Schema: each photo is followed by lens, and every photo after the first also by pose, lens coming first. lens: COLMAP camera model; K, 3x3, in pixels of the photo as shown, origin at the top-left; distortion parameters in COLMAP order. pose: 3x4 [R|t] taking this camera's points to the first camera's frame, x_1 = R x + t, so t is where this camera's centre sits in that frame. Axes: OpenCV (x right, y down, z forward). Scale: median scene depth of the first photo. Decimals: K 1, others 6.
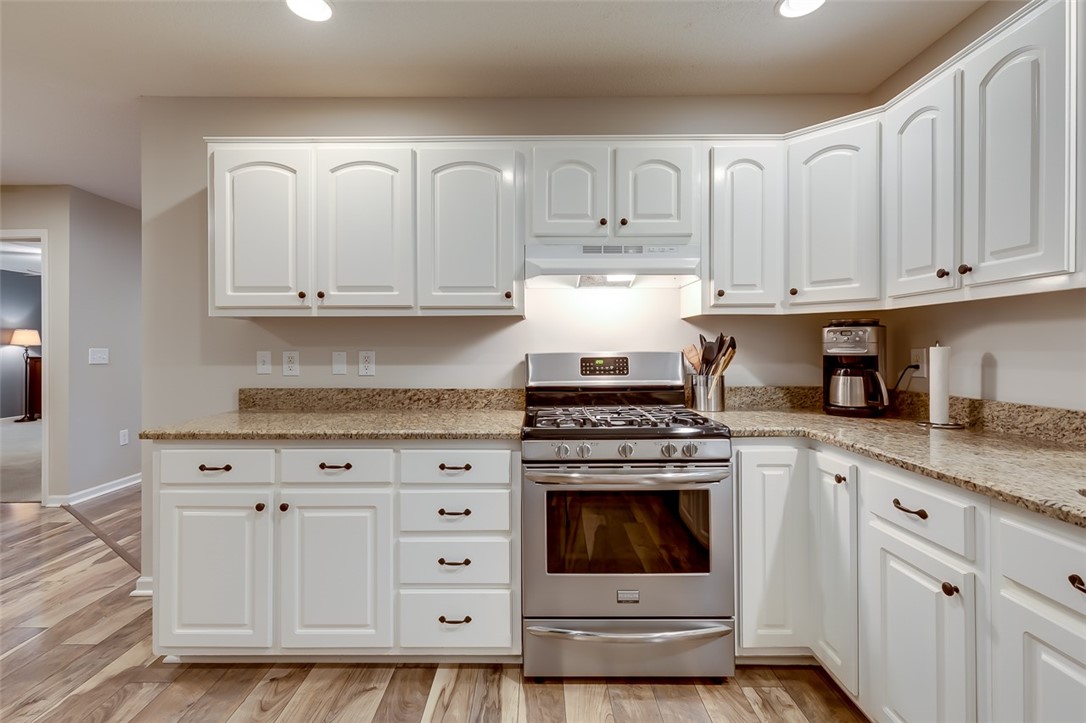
lens RADIAL K [[503.2, 0, 588.9], [0, 503.2, 349.5], [0, 0, 1]] dist [0.011176, -0.001826]
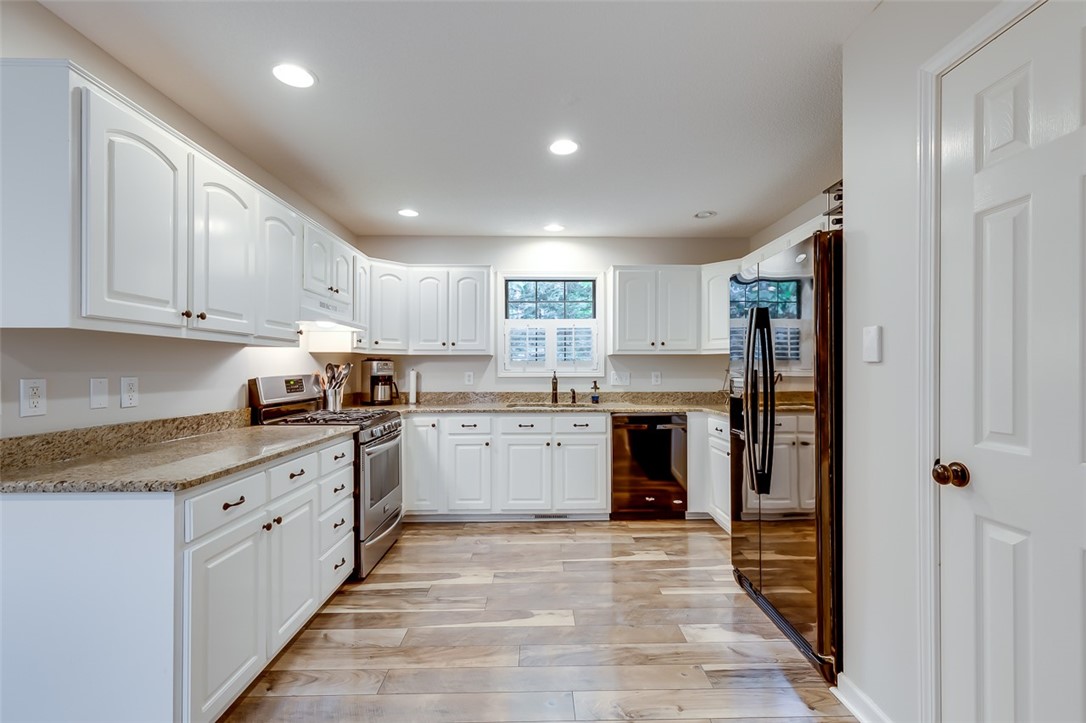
lens RADIAL K [[503.2, 0, 532.6], [0, 503.2, 369.6], [0, 0, 1]] dist [0.011176, -0.001826]
pose [[-0.003318, 0.001002, 0.999994, -1.451909], [0.003925, 0.999992, -0.000989, -0.006696], [-0.999987, 0.003921, -0.003322, 0.395047]]
